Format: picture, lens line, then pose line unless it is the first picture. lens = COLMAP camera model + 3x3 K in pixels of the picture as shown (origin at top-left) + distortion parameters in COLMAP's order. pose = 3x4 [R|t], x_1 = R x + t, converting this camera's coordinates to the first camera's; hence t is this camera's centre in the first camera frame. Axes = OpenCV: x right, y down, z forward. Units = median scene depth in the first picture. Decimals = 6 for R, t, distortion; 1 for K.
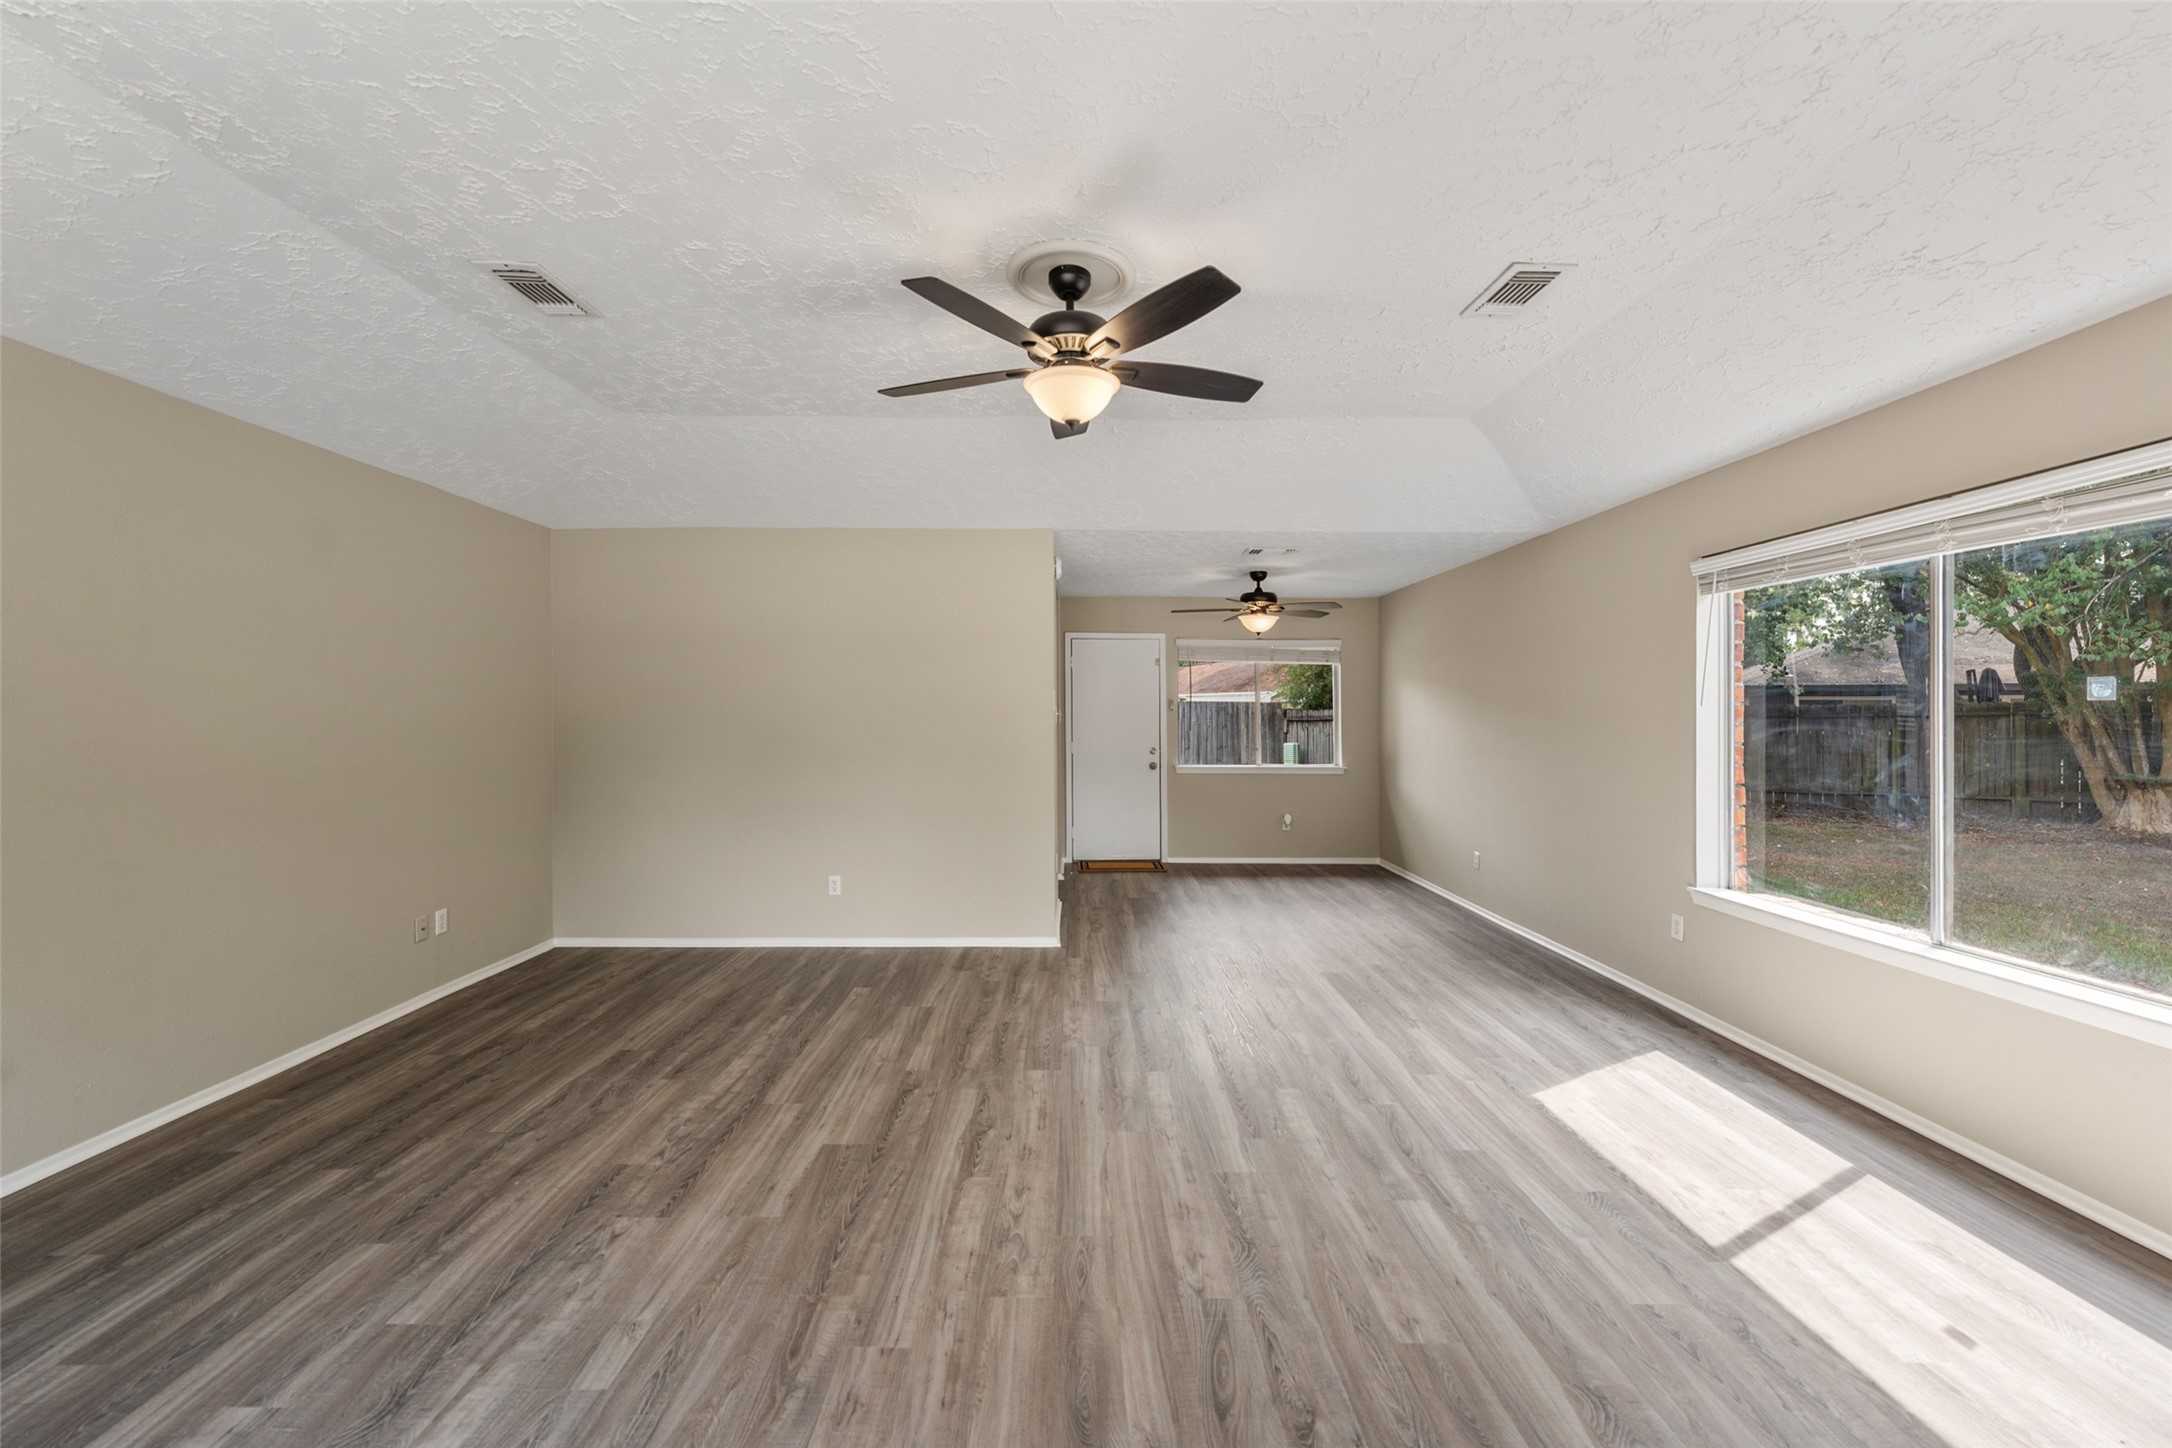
lens RADIAL K [[830.4, 0, 1080.2], [0, 830.4, 720.8], [0, 0, 1]] dist [-0.002825, 0.000369]
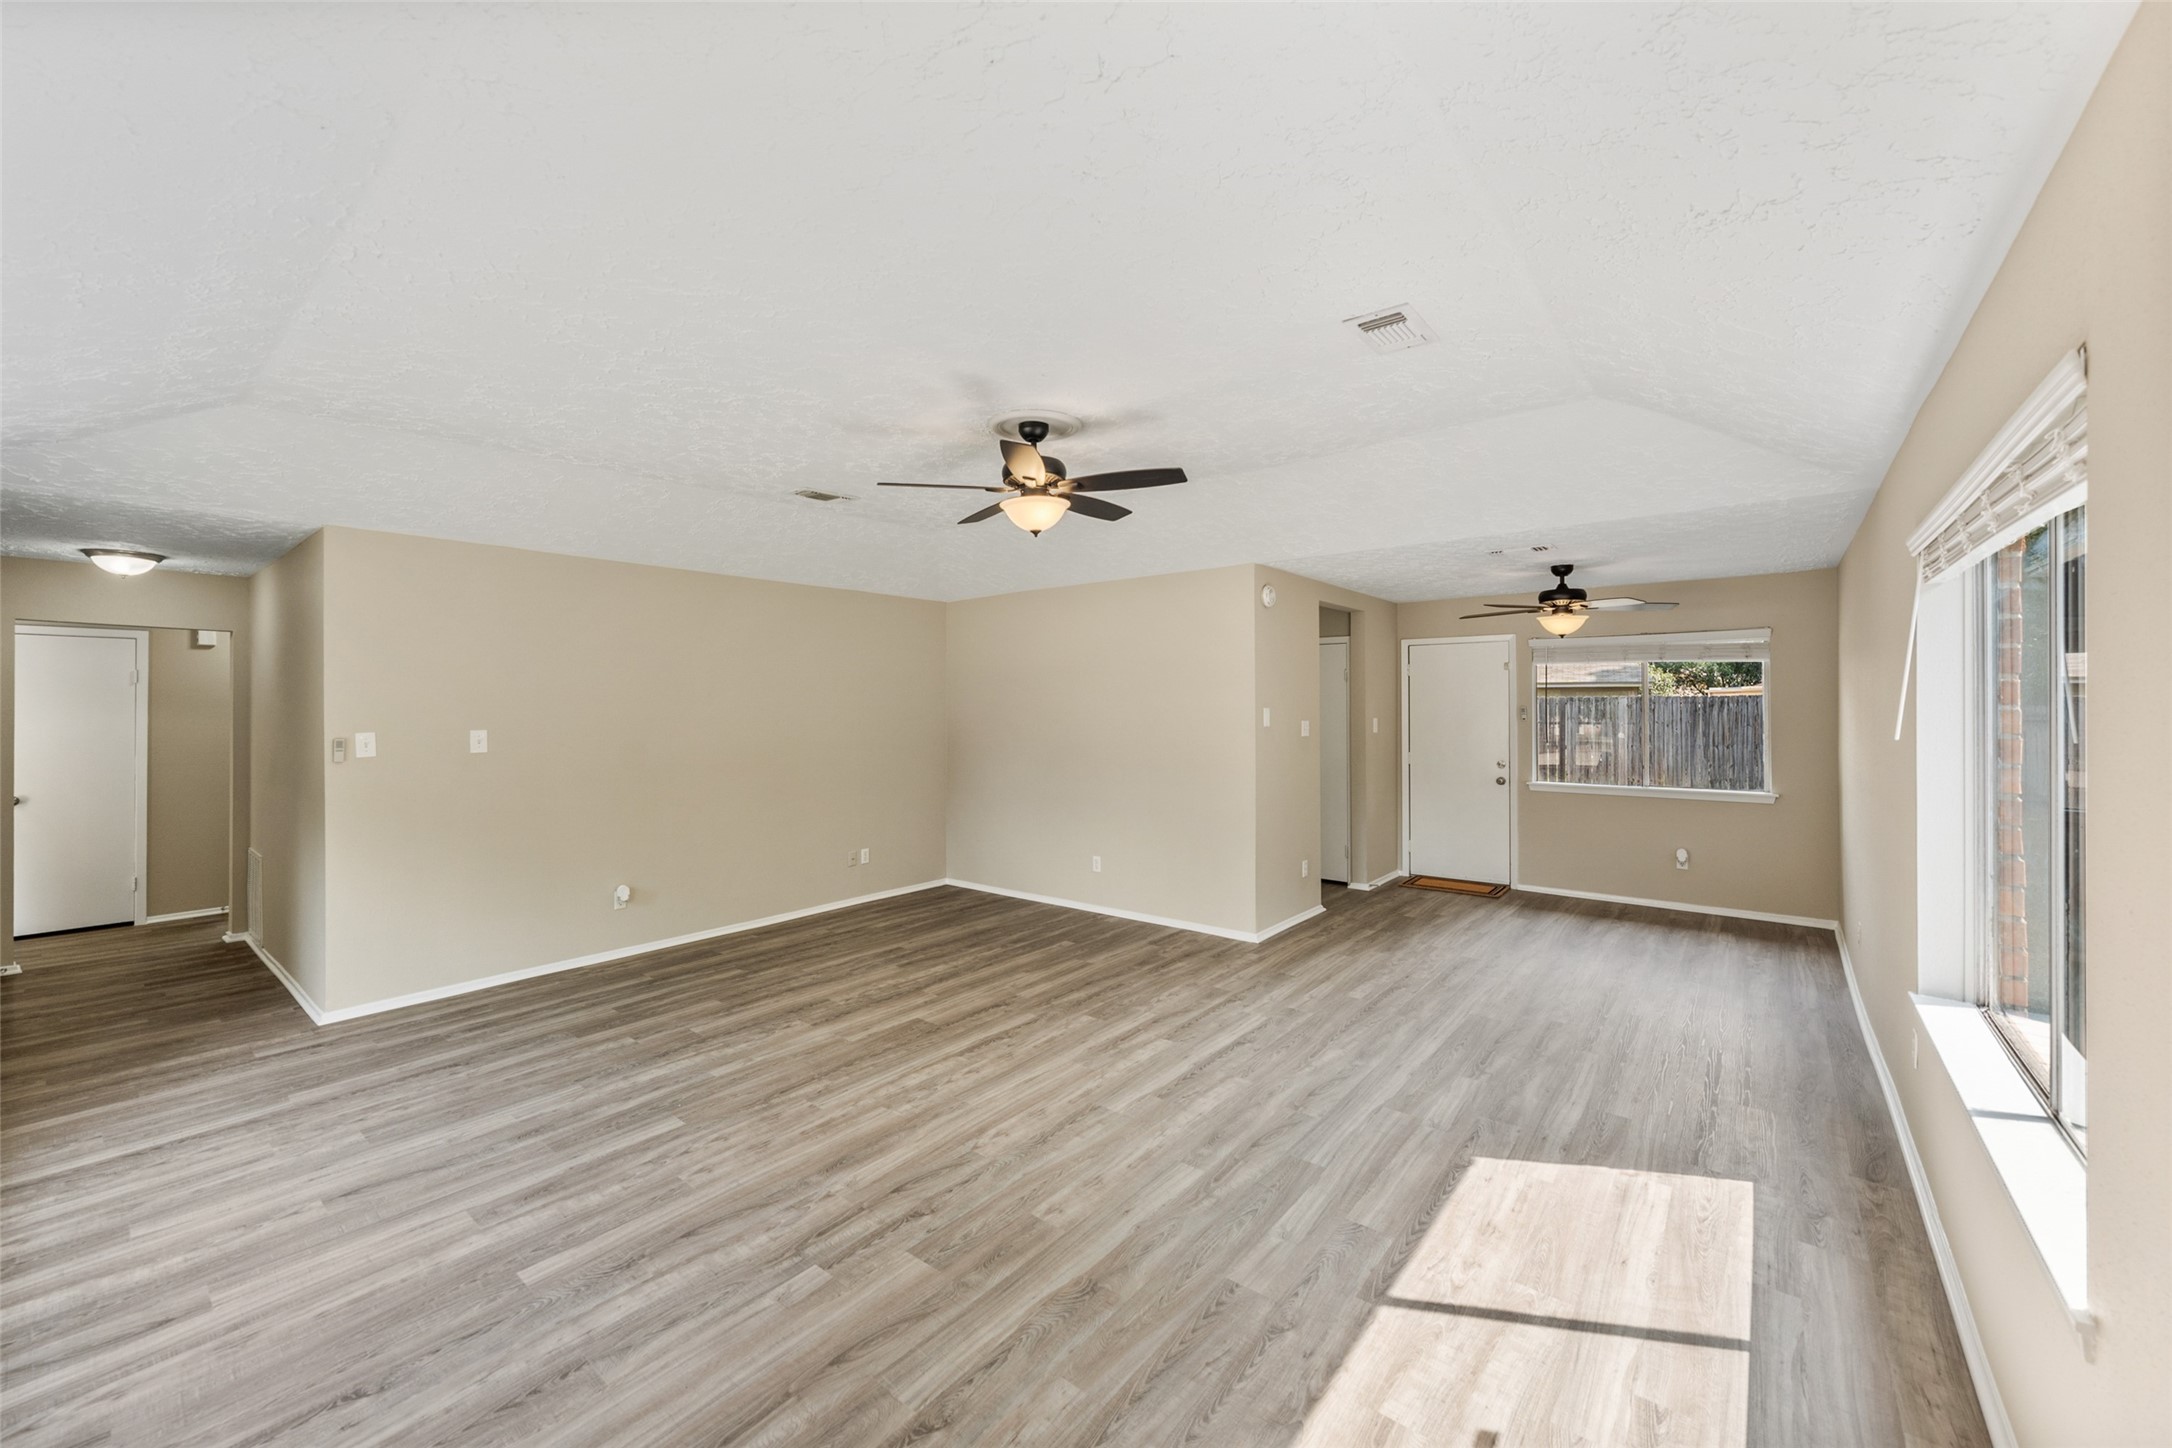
lens RADIAL K [[840.7, 0, 1070.9], [0, 840.7, 702.8], [0, 0, 1]] dist [-0.001790, 0.000105]
pose [[0.768705, -0.009760, -0.639528, 0.910355], [0.001565, 0.999909, -0.013378, -0.057123], [0.639601, 0.009282, 0.768651, -0.030676]]
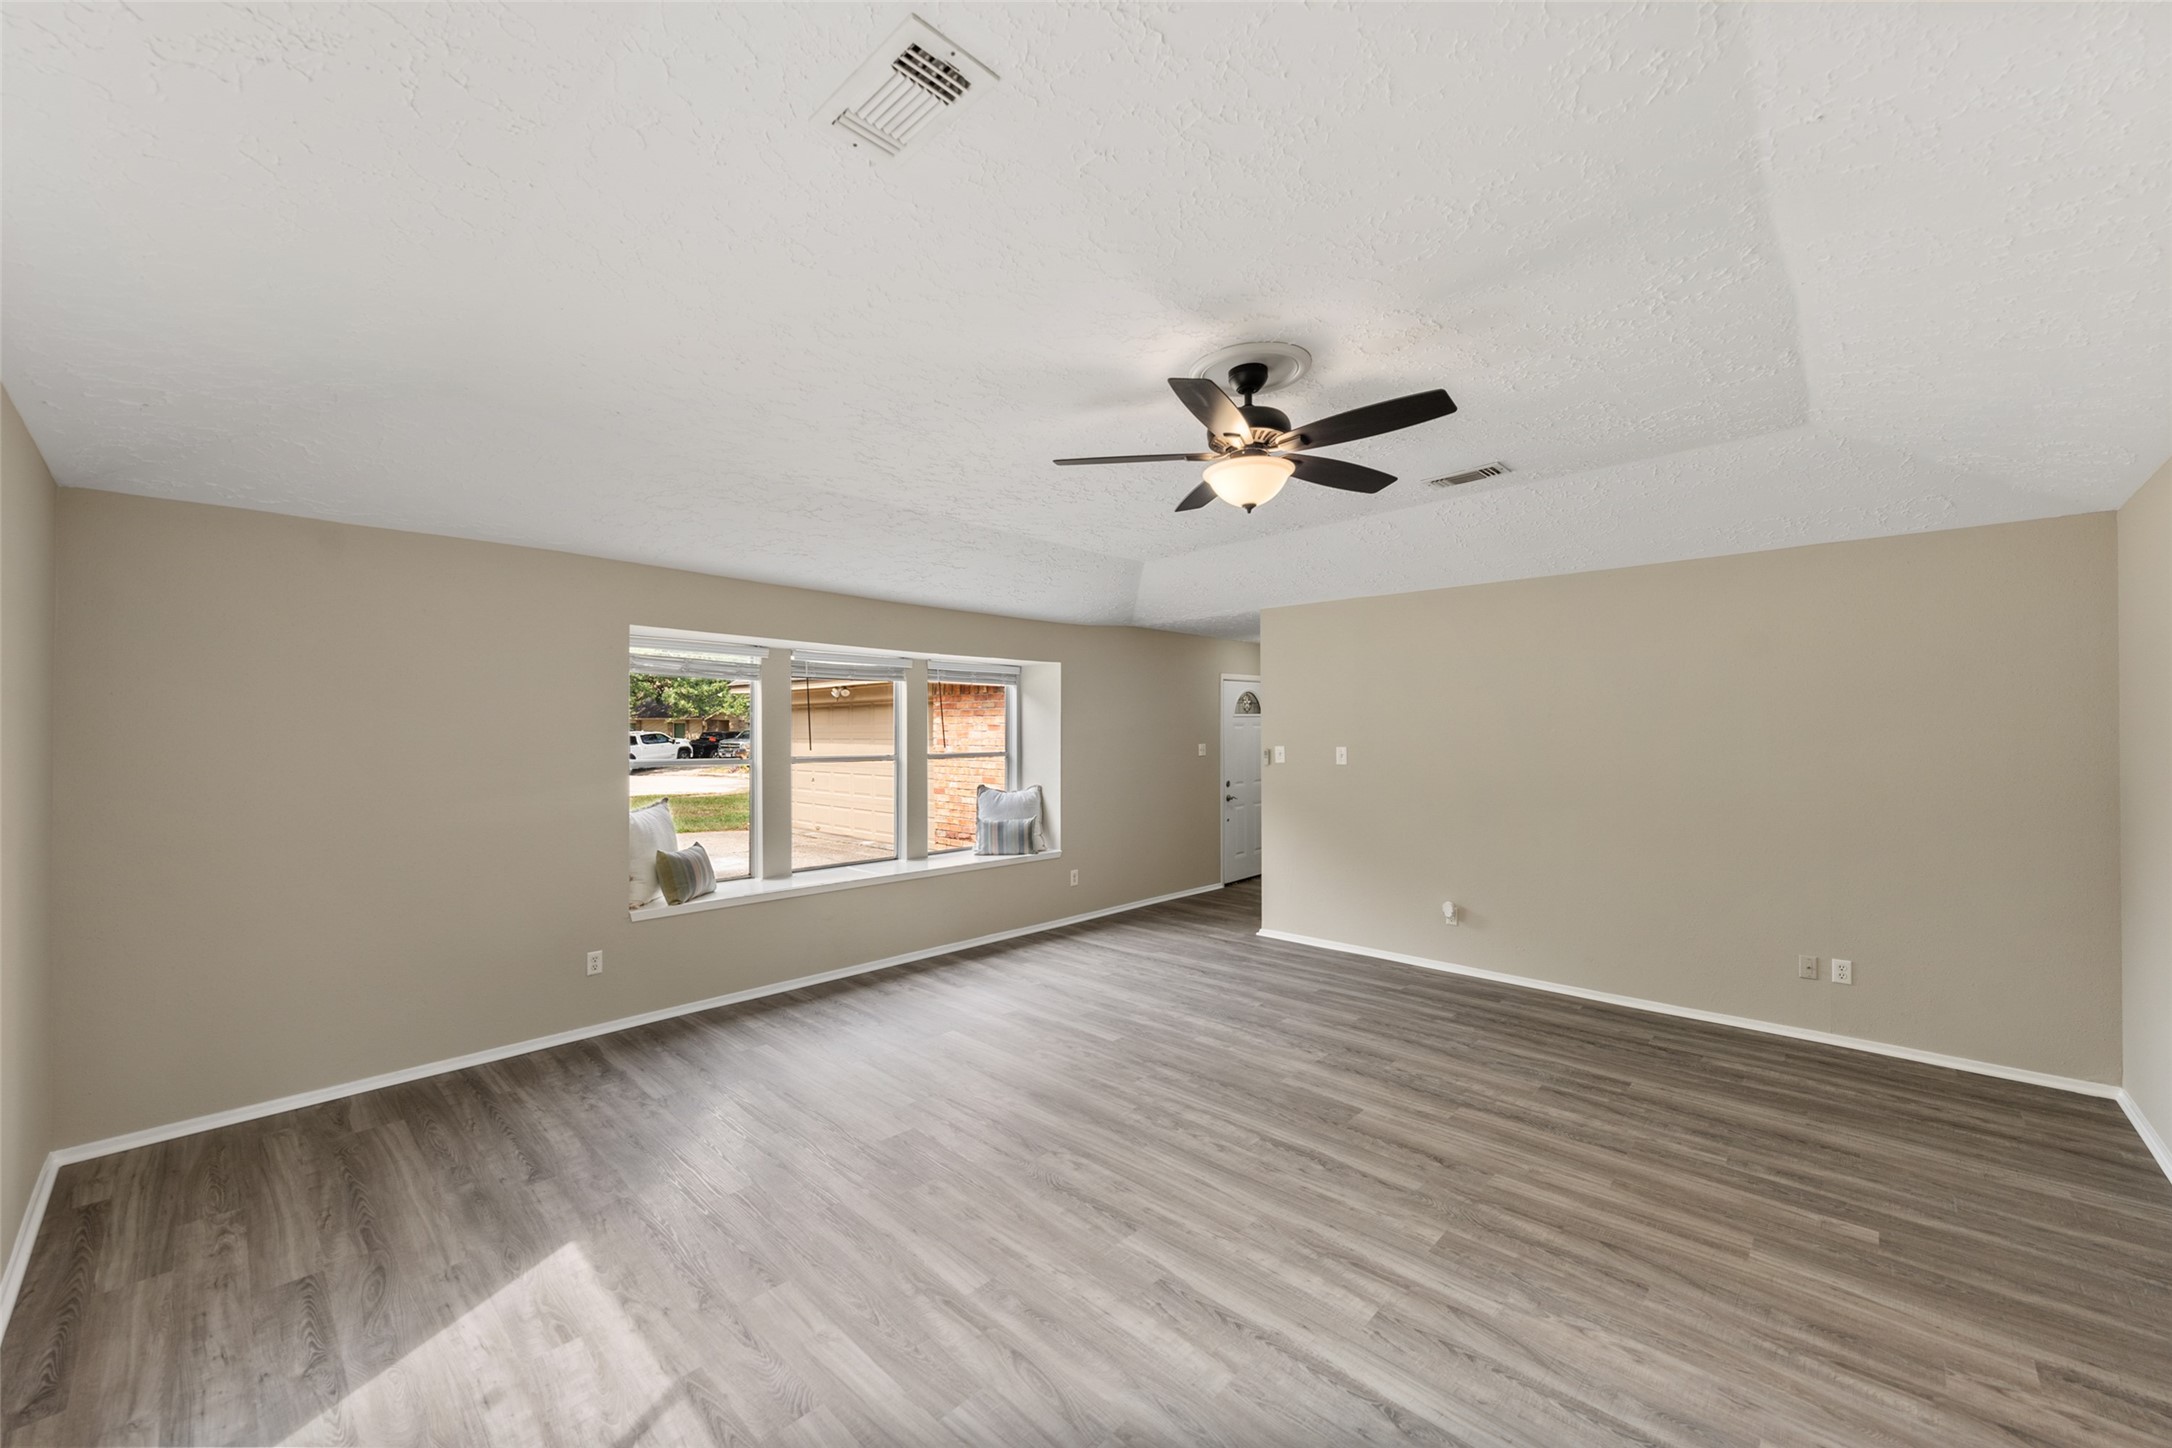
lens RADIAL K [[830.4, 0, 1080.2], [0, 830.4, 720.8], [0, 0, 1]] dist [-0.002825, 0.000369]
pose [[-0.697805, -0.011035, -0.716203, 0.898899], [-0.007769, 0.999939, -0.007838, -0.071393], [0.716246, 0.000095, -0.697848, 1.554185]]
